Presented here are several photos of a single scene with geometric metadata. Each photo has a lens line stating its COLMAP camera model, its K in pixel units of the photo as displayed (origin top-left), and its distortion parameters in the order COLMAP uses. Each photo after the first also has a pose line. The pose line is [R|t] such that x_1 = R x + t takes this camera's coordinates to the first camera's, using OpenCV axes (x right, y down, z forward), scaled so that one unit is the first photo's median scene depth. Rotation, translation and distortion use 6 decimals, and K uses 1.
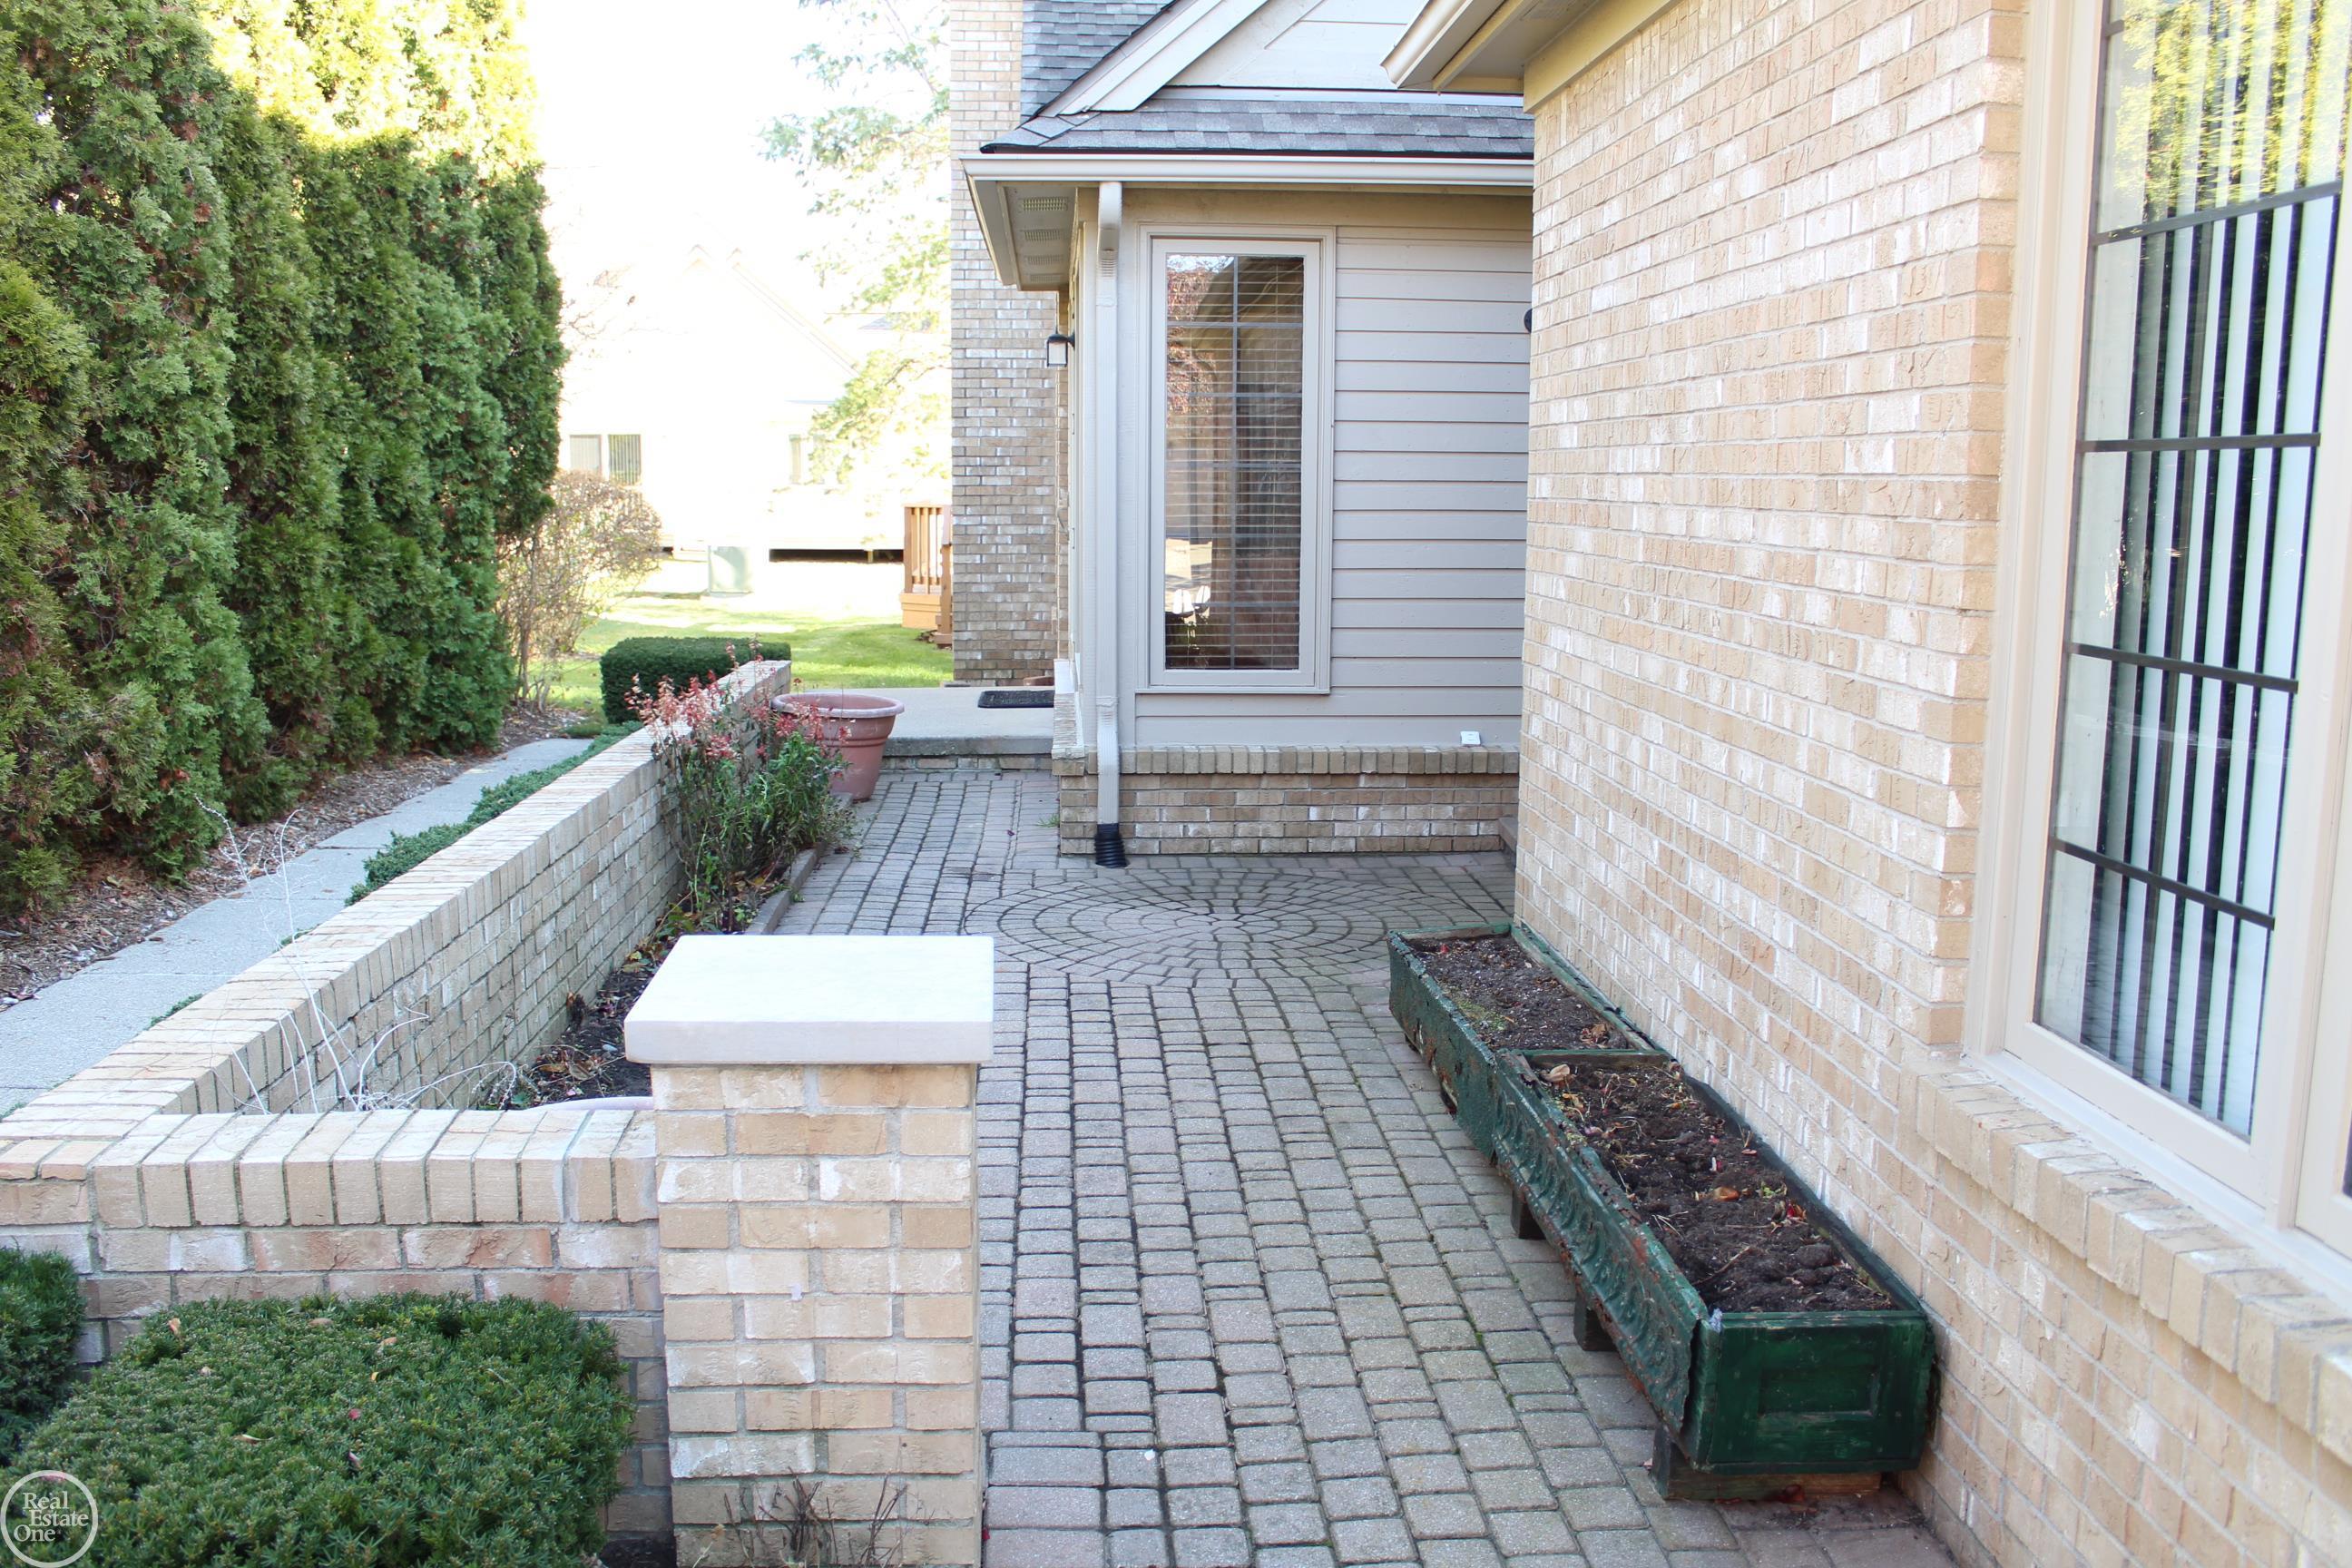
lens RADIAL K [[1940.6, 0, 1176.0], [0, 1940.6, 784.0], [0, 0, 1]] dist [-0.164066, 0.145116]
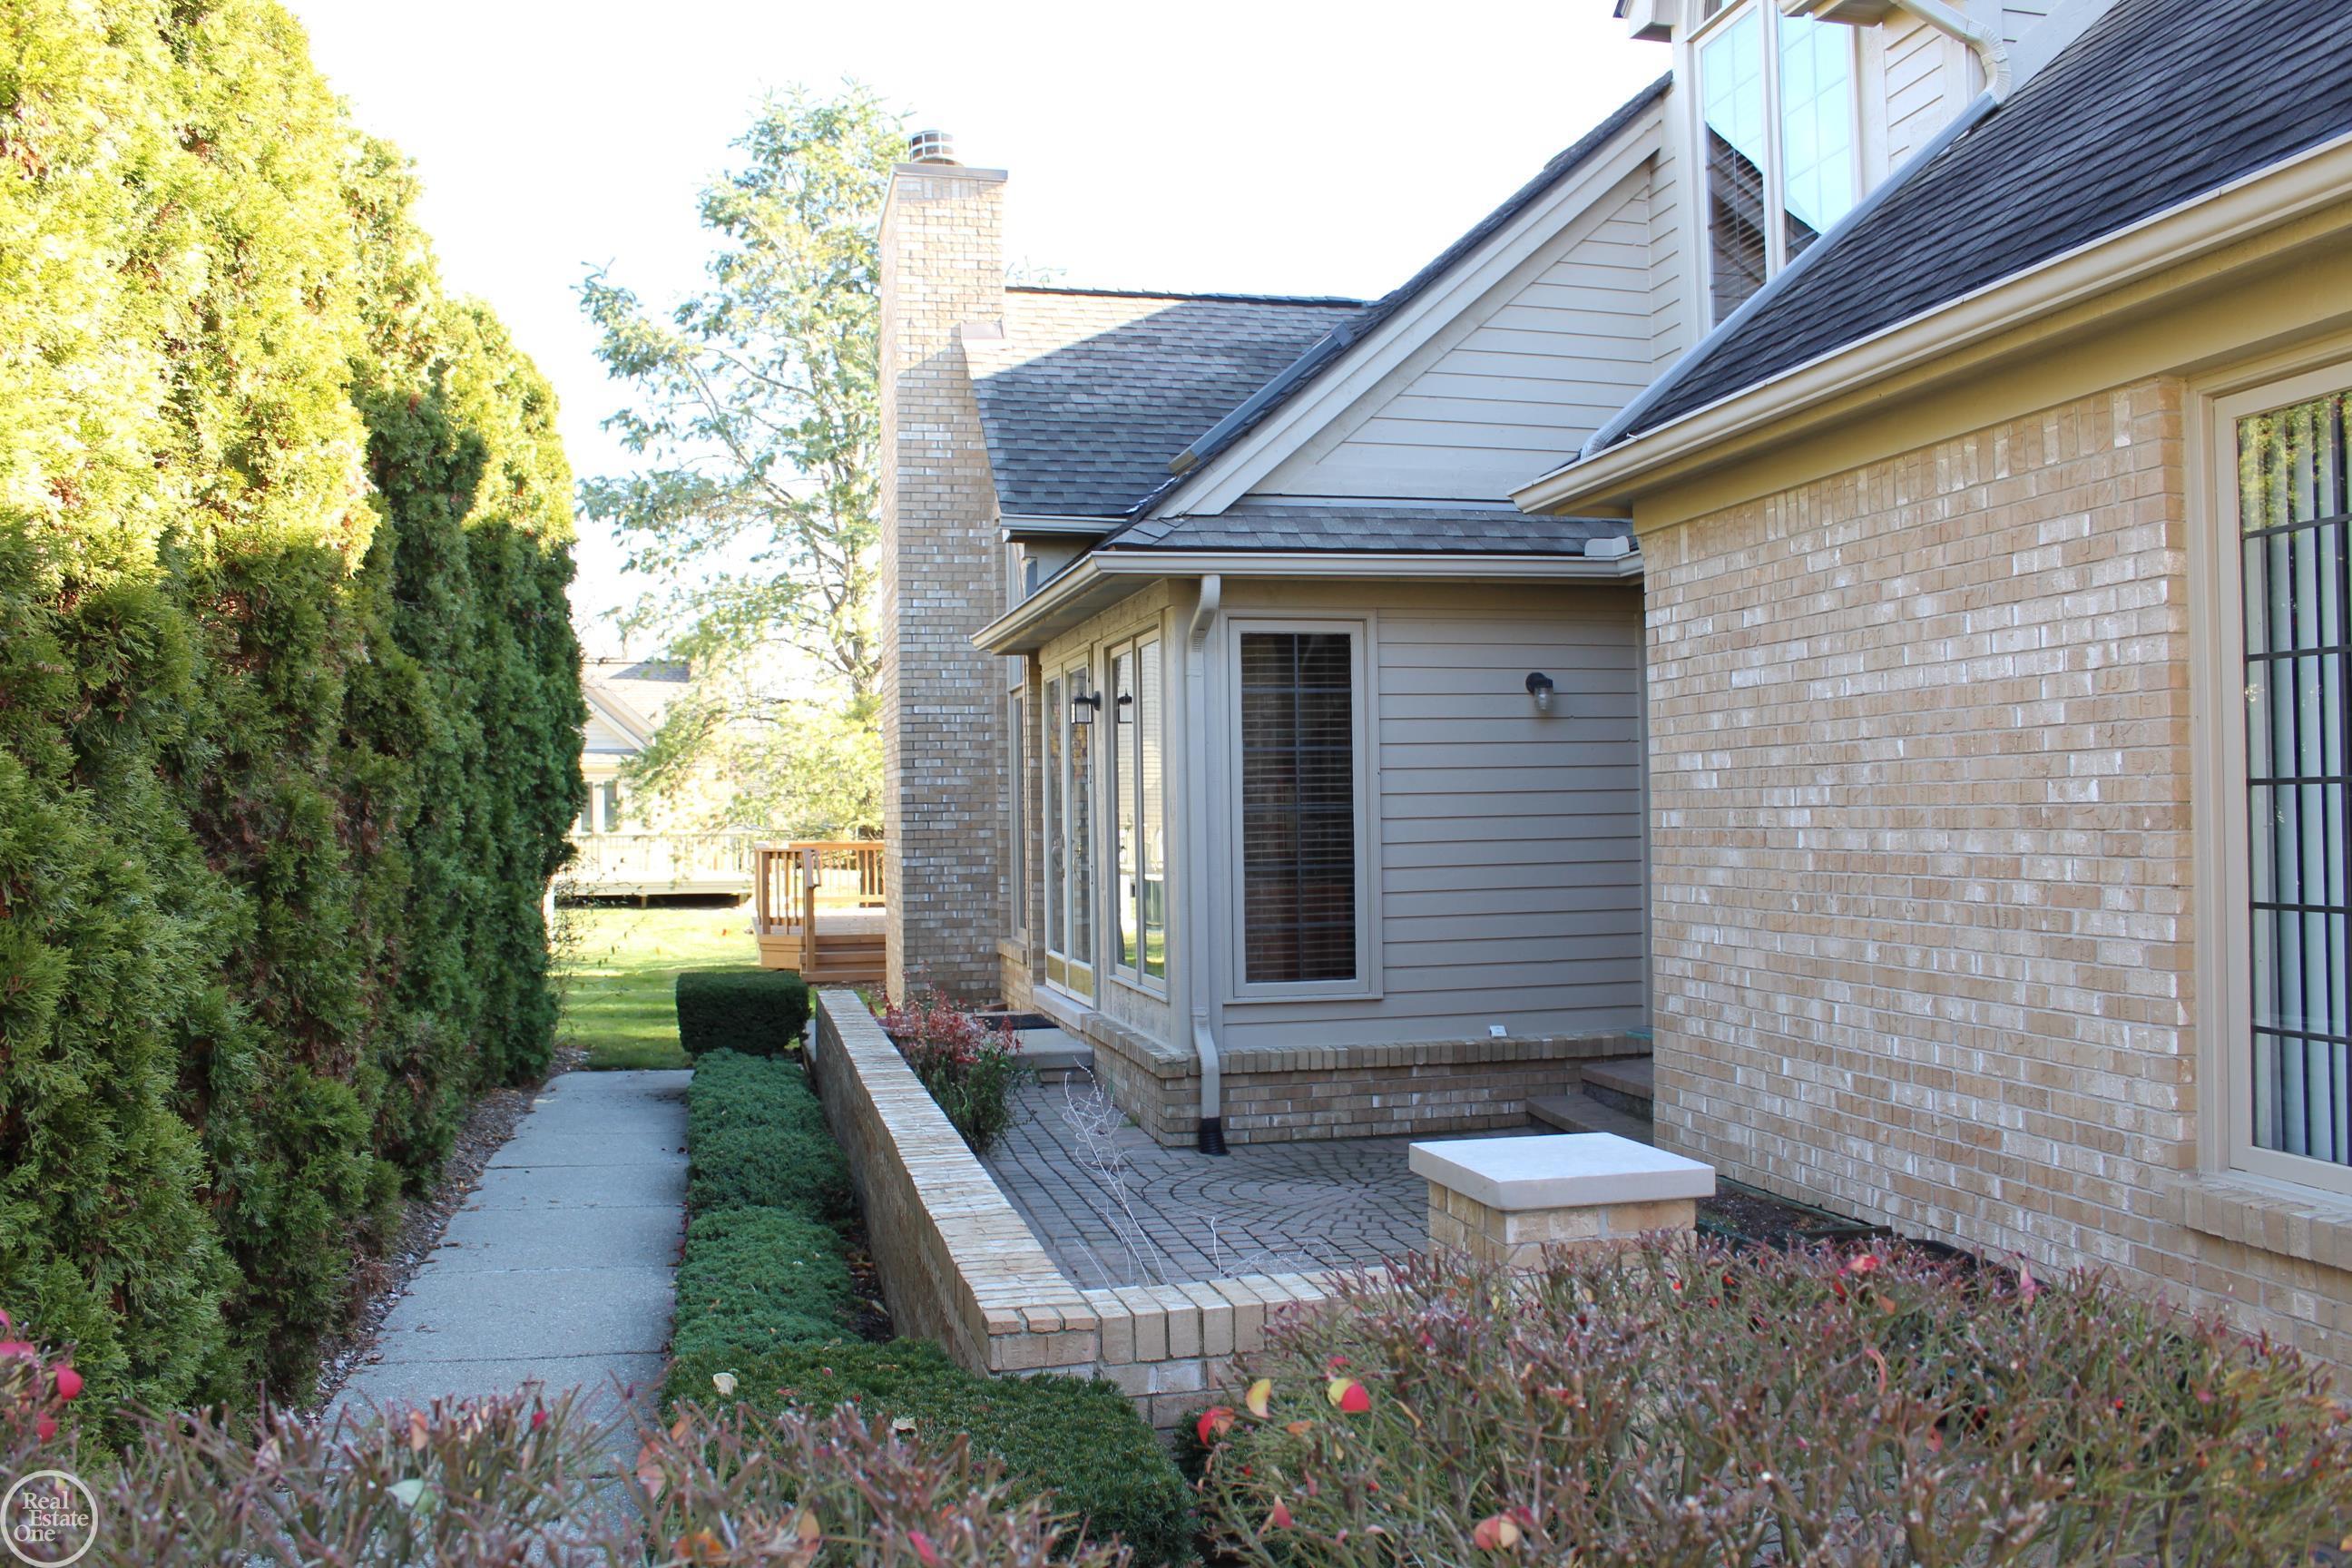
lens RADIAL K [[1940.6, 0, 1176.0], [0, 1940.6, 784.0], [0, 0, 1]] dist [-0.164066, 0.145116]
pose [[0.986306, -0.017150, 0.164030, -0.258869], [0.045290, 0.984507, -0.169393, 0.020046], [-0.158584, 0.174502, 0.971803, -0.157694]]
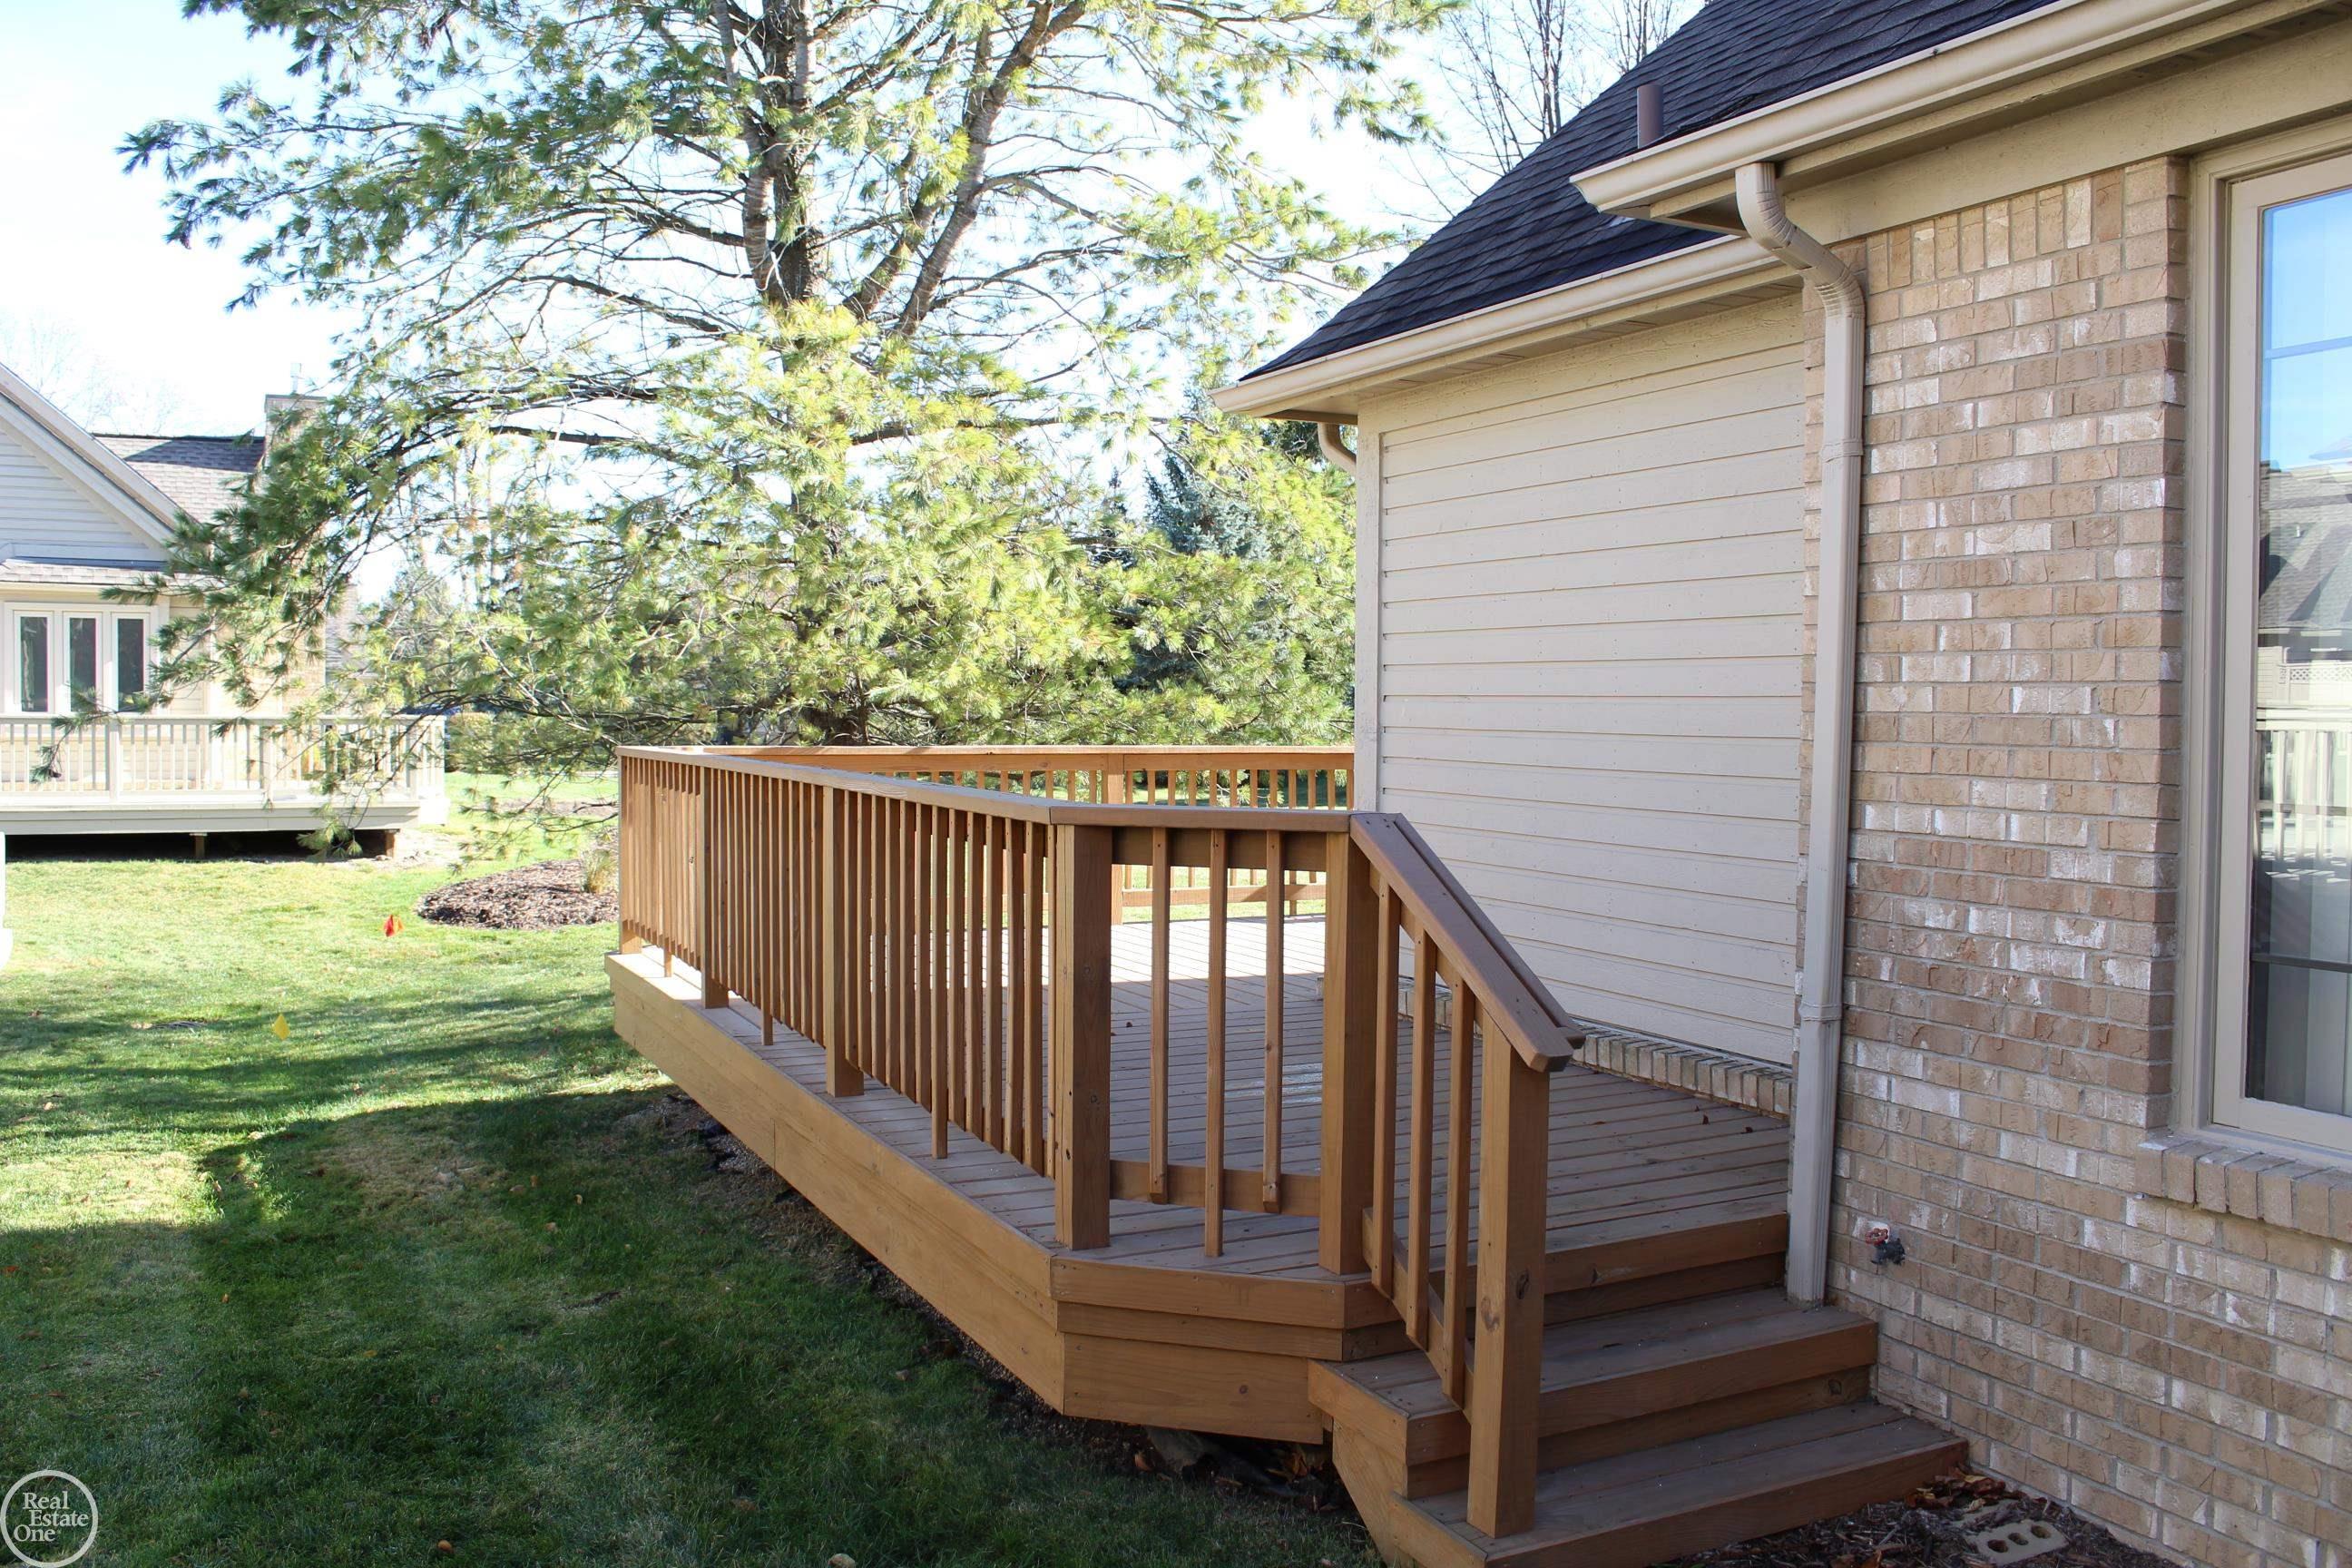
lens RADIAL K [[1940.6, 0, 1176.0], [0, 1940.6, 784.0], [0, 0, 1]] dist [-0.164066, 0.145116]
pose [[0.923596, -0.026134, 0.382475, -0.591449], [0.067265, 0.993244, -0.094566, -0.362353], [-0.377420, 0.113068, 0.919114, 2.287216]]
